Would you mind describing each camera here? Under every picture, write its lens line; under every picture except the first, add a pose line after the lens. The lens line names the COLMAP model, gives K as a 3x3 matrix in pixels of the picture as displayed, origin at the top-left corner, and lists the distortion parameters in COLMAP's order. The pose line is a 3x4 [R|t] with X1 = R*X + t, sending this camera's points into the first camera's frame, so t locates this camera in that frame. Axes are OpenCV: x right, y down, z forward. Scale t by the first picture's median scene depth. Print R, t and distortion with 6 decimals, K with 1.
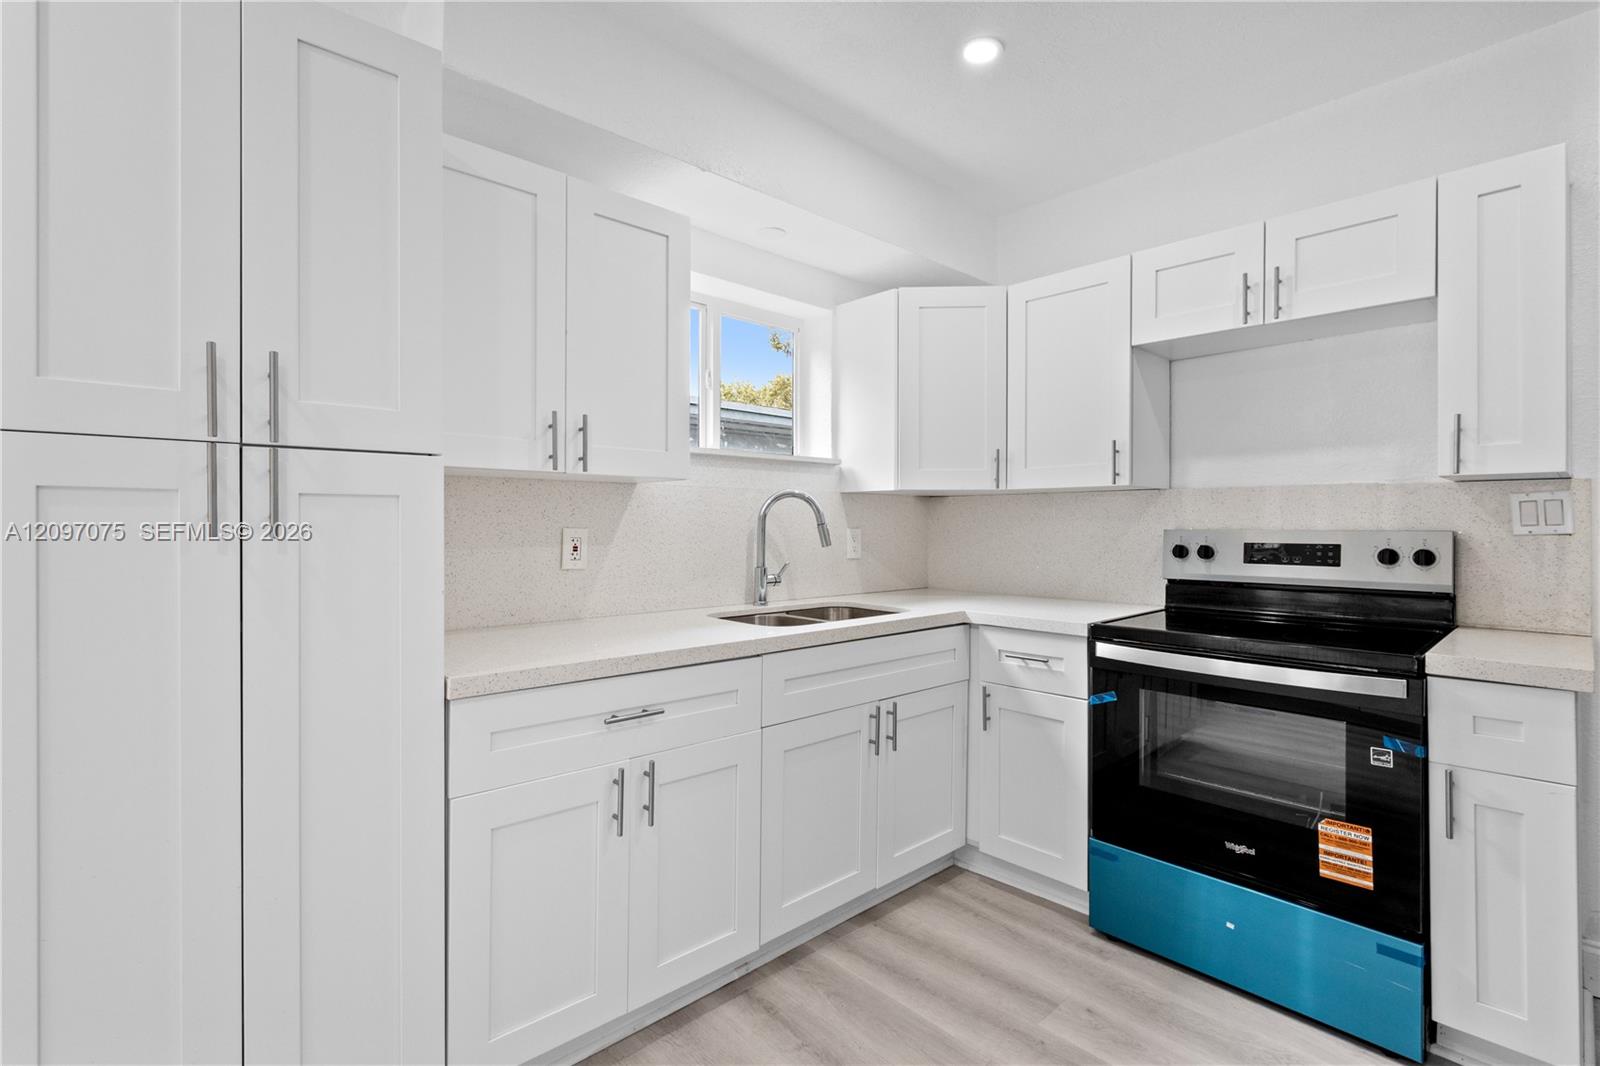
lens RADIAL K [[736.6, 0, 801.5], [0, 736.6, 522.0], [0, 0, 1]] dist [-0.005126, 0.001820]
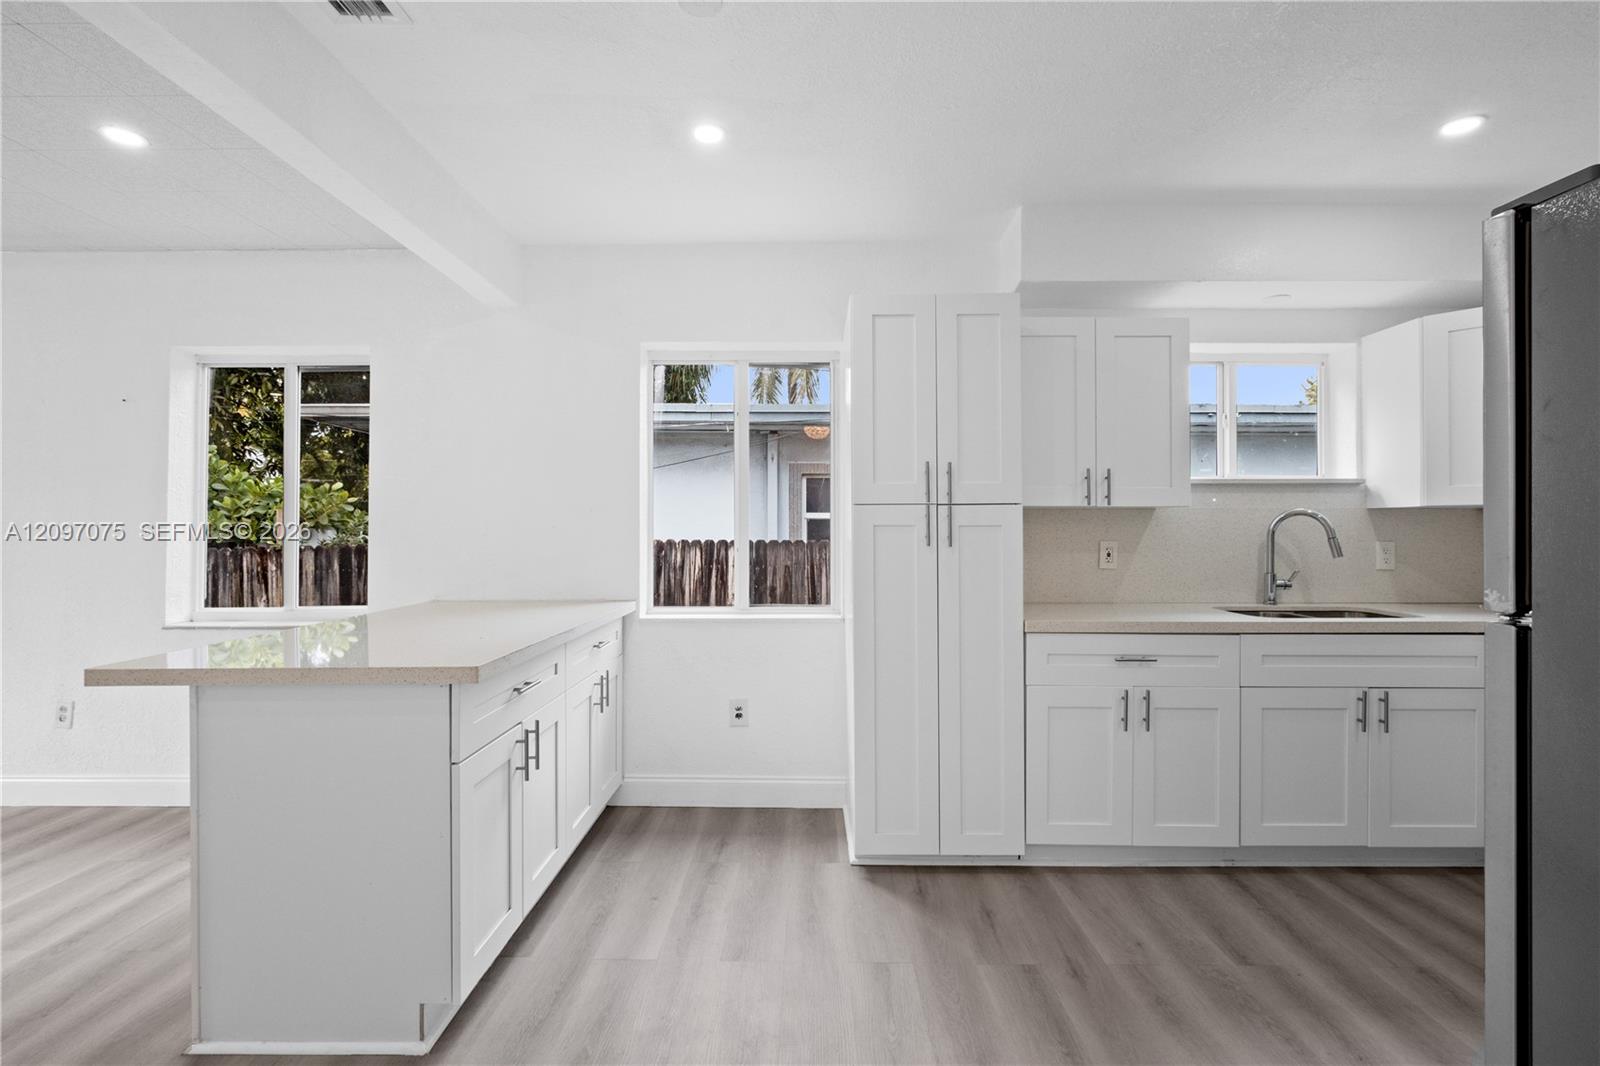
lens RADIAL K [[736.6, 0, 803.4], [0, 736.6, 526.6], [0, 0, 1]] dist [-0.005126, 0.001820]
pose [[0.730271, -0.007291, -0.683118, 0.255941], [0.004129, 0.999972, -0.006259, -0.013733], [0.683145, 0.001750, 0.730281, -0.497810]]
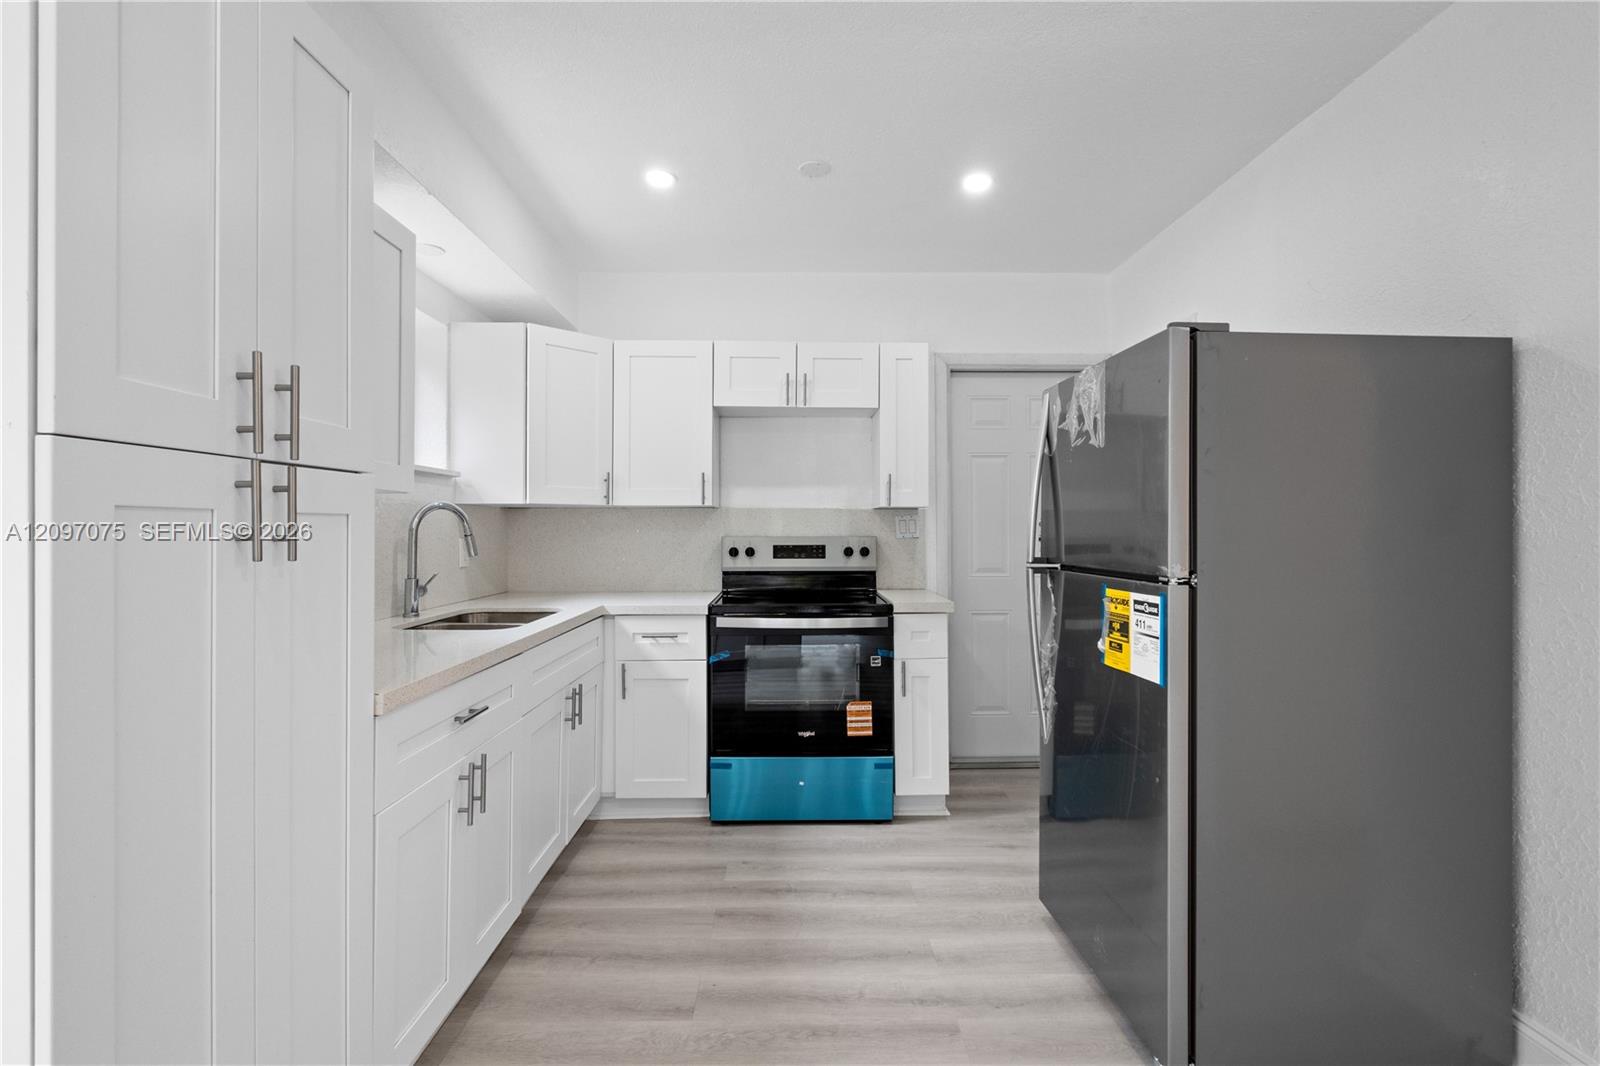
lens RADIAL K [[736.6, 0, 798.7], [0, 736.6, 523.8], [0, 0, 1]] dist [-0.005126, 0.001820]
pose [[0.669351, 0.002701, 0.742942, -0.538609], [-0.000094, 0.999994, -0.003550, -0.011464], [-0.742947, 0.002306, 0.669347, -0.066075]]
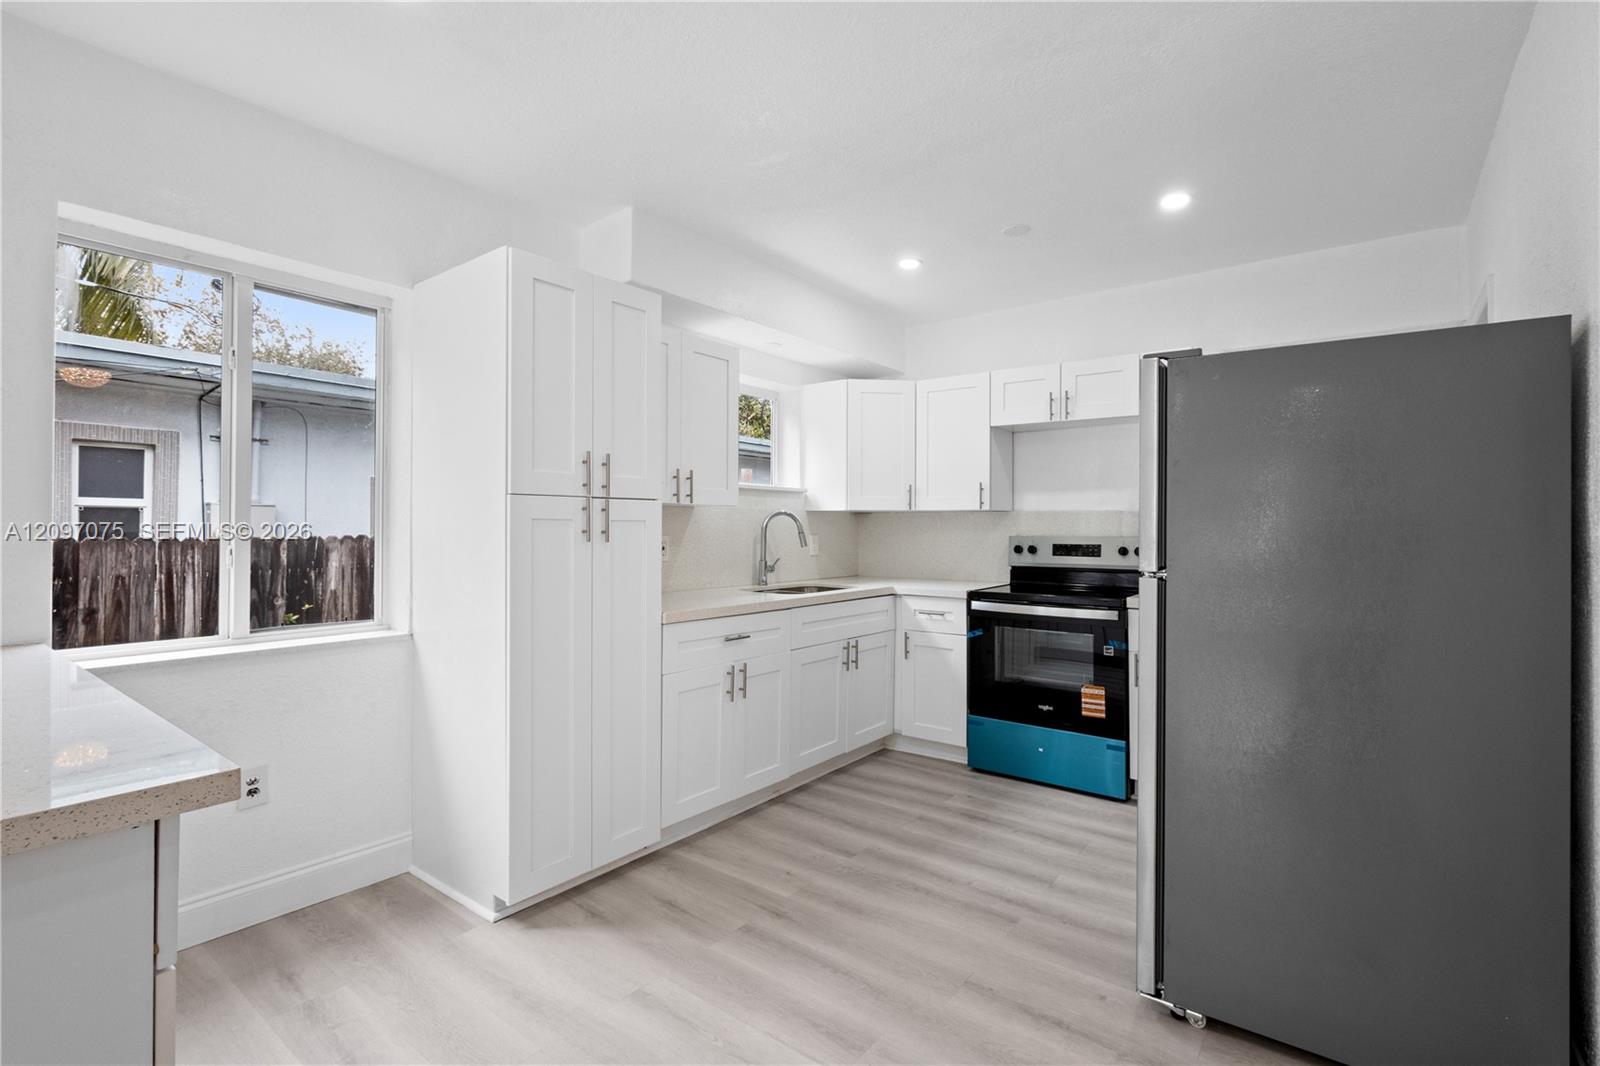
lens RADIAL K [[736.6, 0, 800.5], [0, 736.6, 521.1], [0, 0, 1]] dist [-0.005126, 0.001820]
pose [[0.985593, 0.003144, 0.169104, -0.288867], [-0.001998, 0.999974, -0.006947, -0.012754], [-0.169122, 0.006509, 0.985574, -0.640108]]
